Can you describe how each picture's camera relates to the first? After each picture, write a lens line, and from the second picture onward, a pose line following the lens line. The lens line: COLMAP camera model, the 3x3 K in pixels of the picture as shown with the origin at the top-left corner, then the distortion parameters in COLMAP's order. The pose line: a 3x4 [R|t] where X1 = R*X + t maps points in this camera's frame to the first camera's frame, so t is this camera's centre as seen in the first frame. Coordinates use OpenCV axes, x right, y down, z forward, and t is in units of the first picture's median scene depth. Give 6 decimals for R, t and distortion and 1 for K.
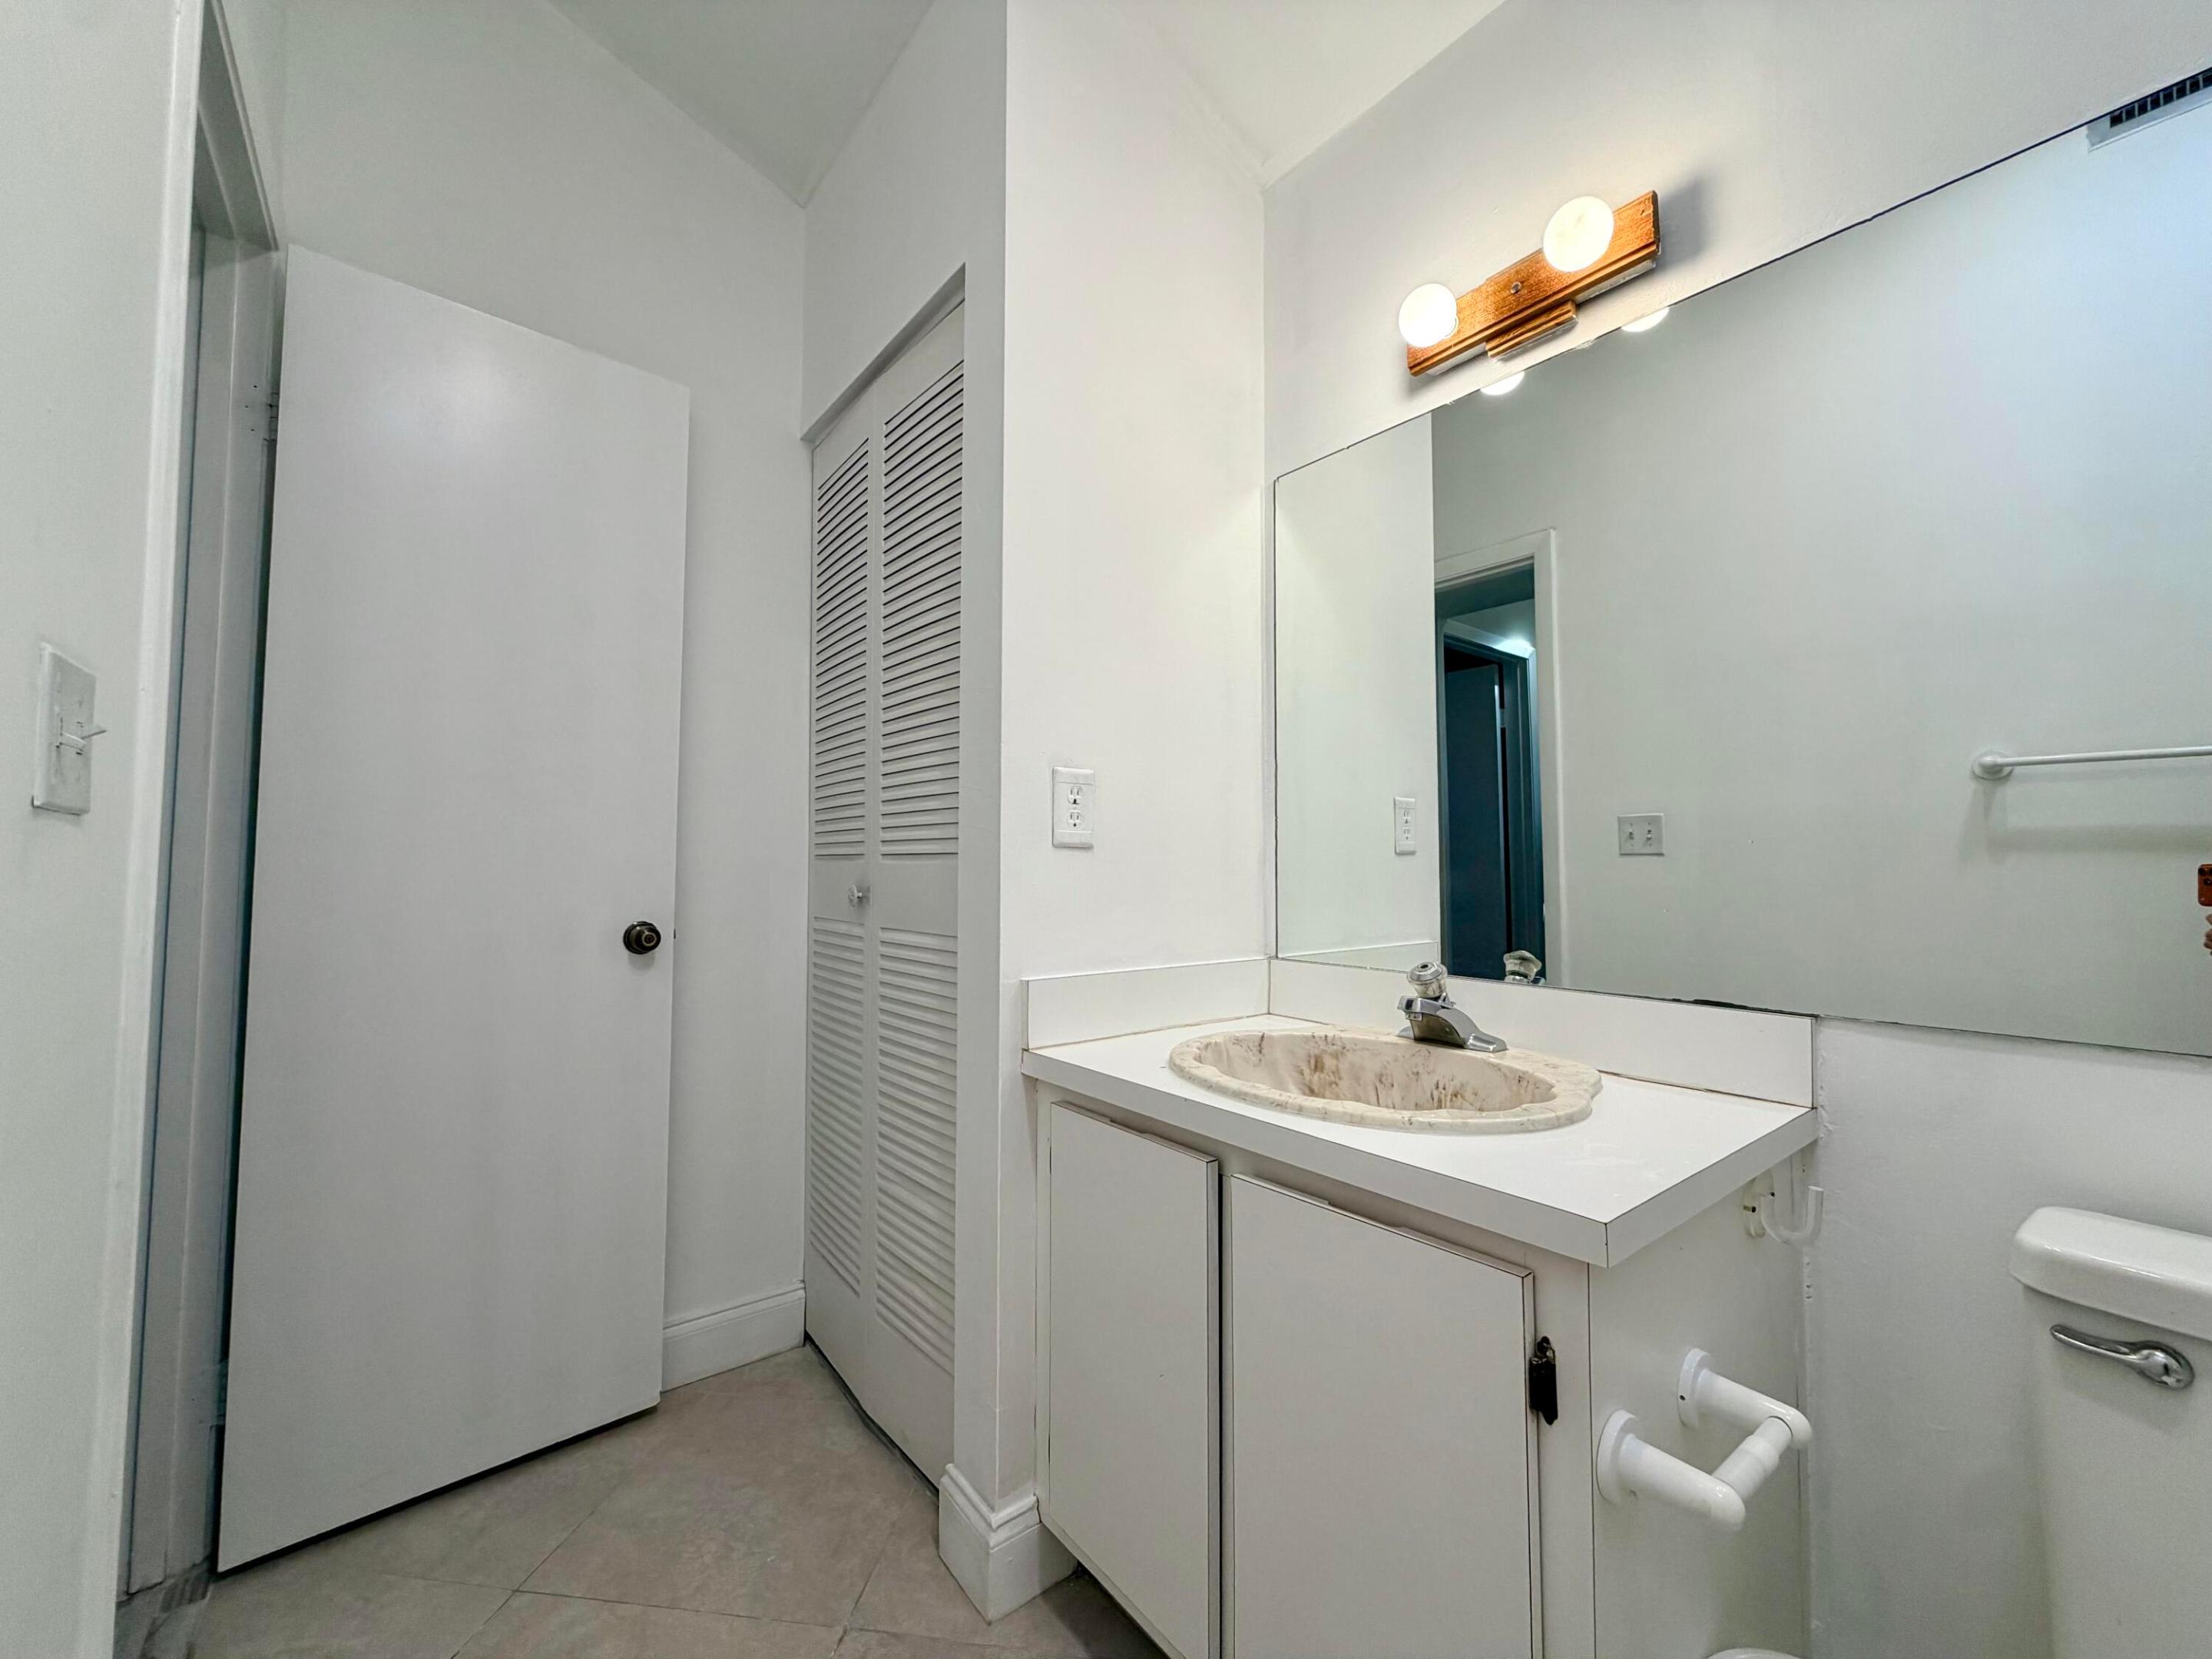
lens RADIAL K [[882.5, 0, 1098.6], [0, 882.5, 830.5], [0, 0, 1]] dist [0.000848, -0.000005]
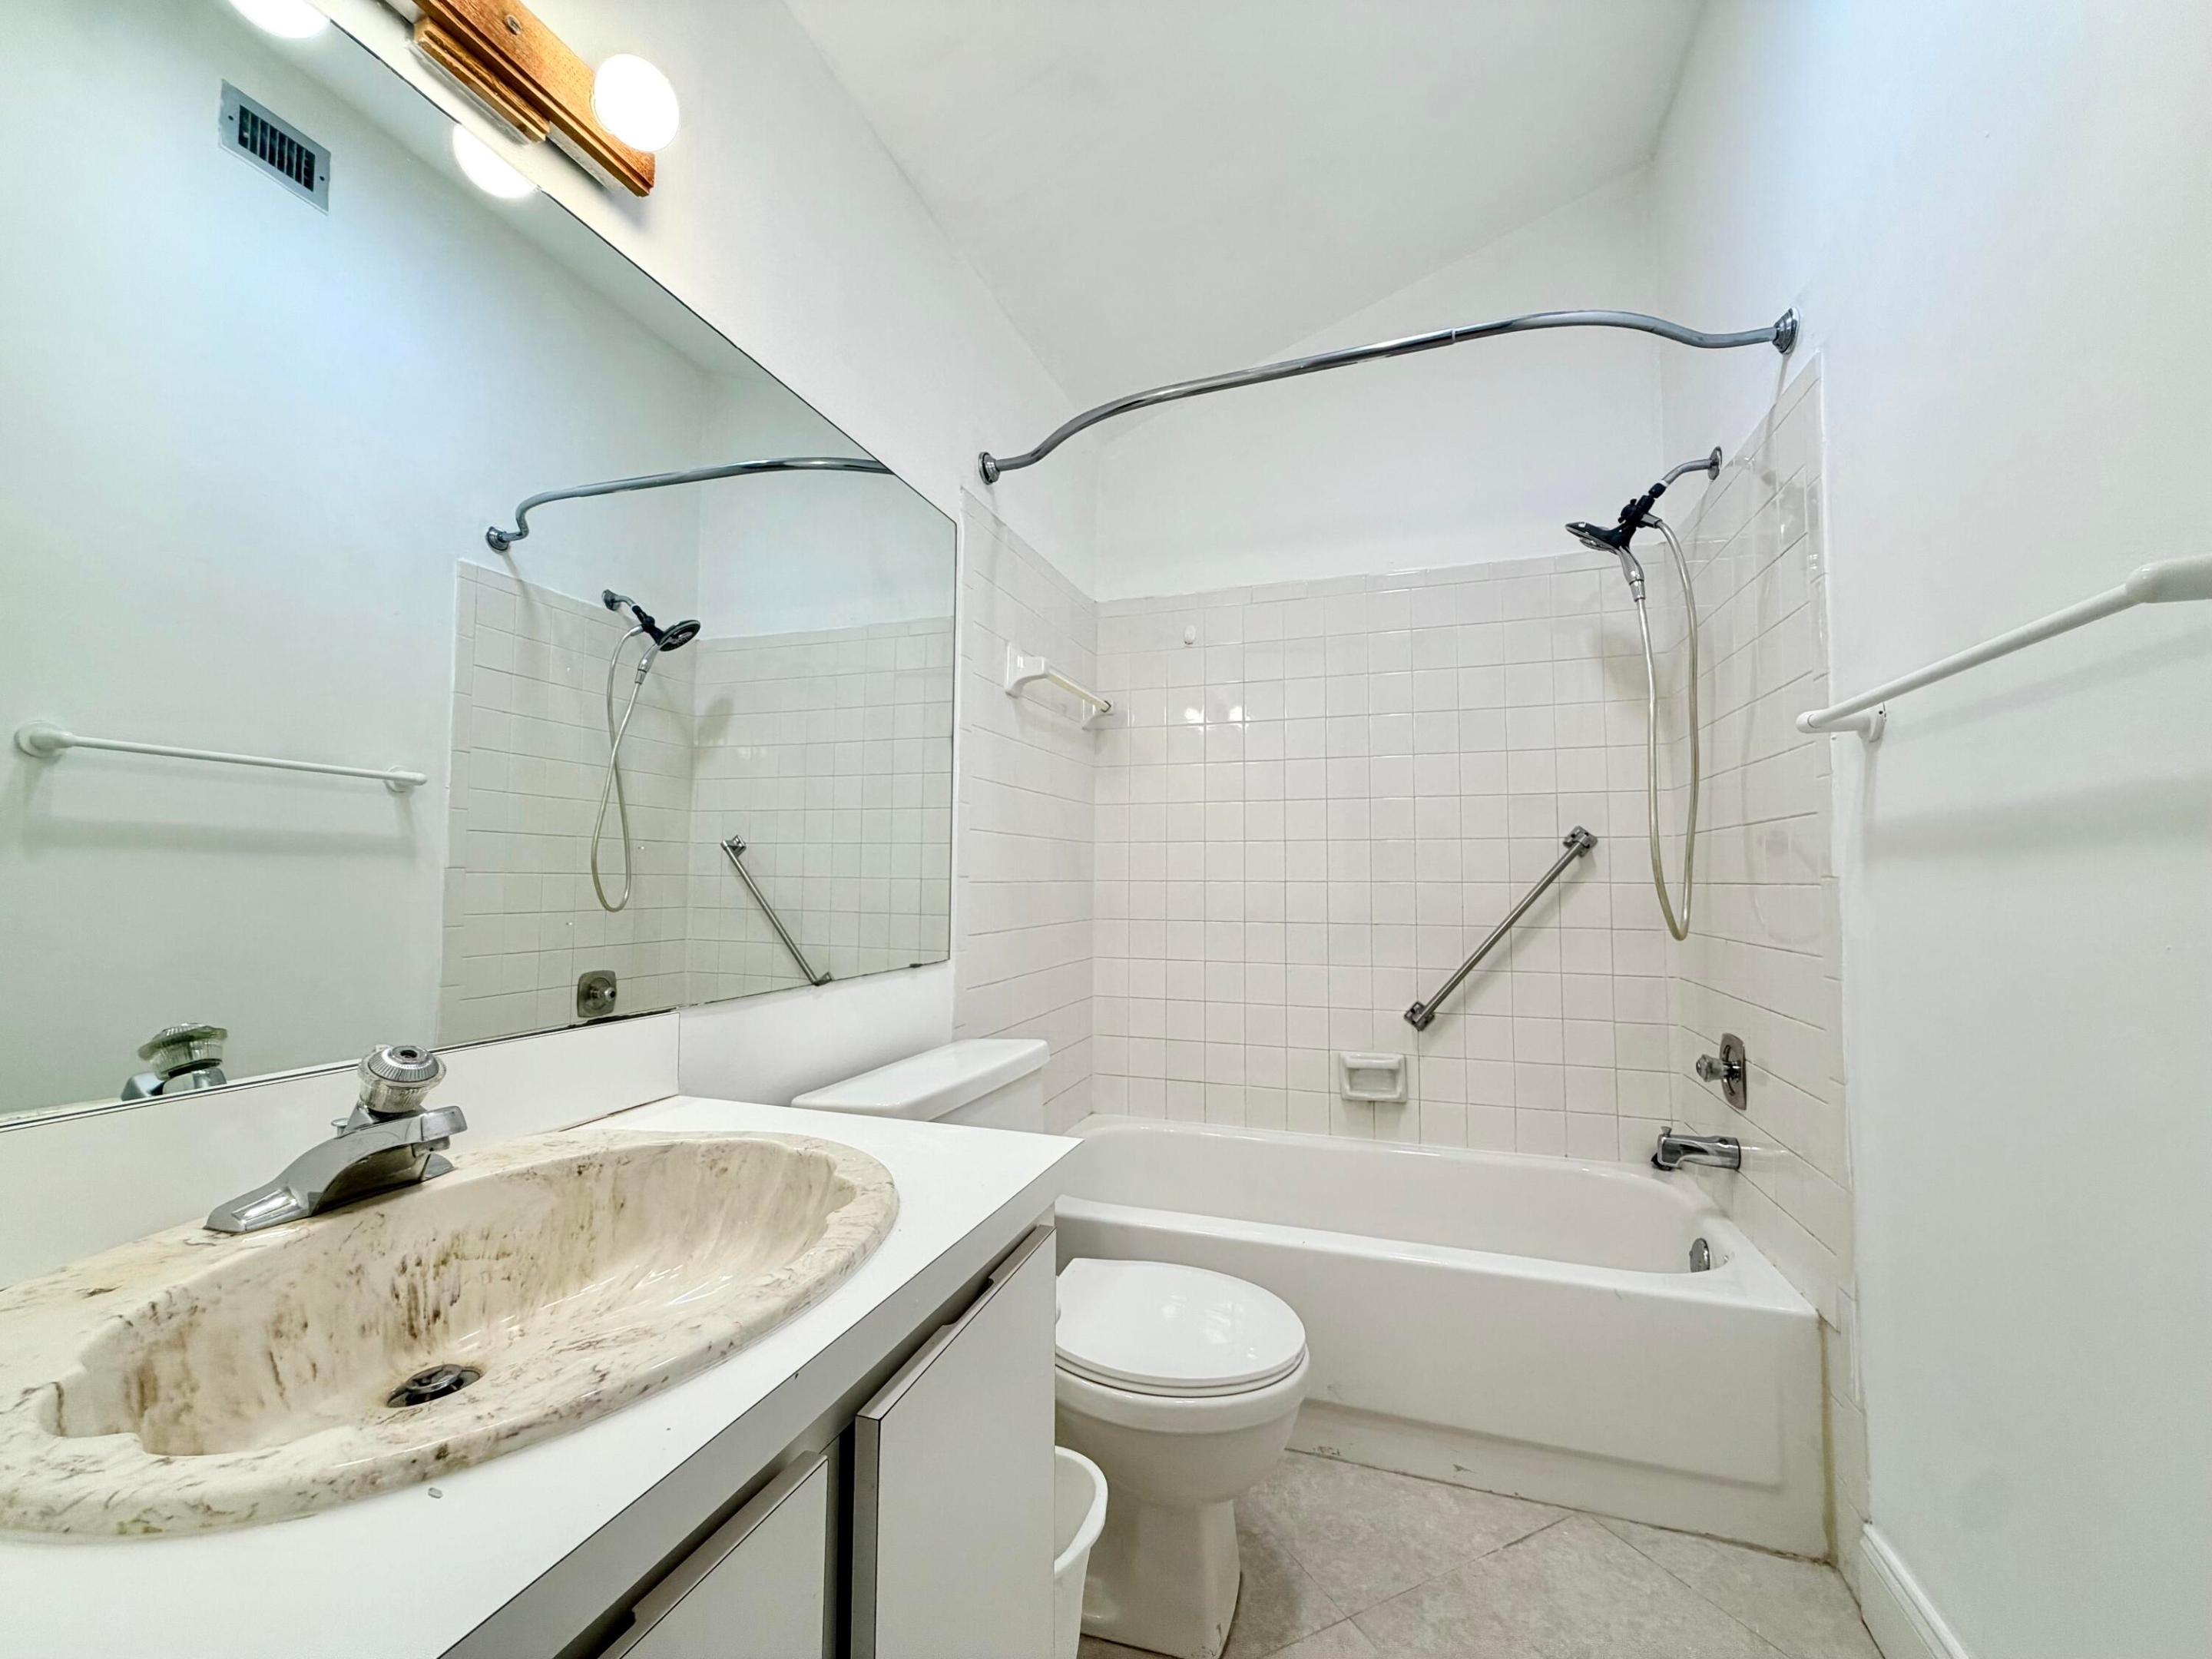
lens RADIAL K [[882.5, 0, 1096.7], [0, 882.5, 829.4], [0, 0, 1]] dist [0.000848, -0.000005]
pose [[-0.549596, 0.038936, 0.834523, -0.309185], [-0.052133, 0.995368, -0.080773, 0.035399], [-0.833802, -0.087898, -0.545021, 0.905280]]
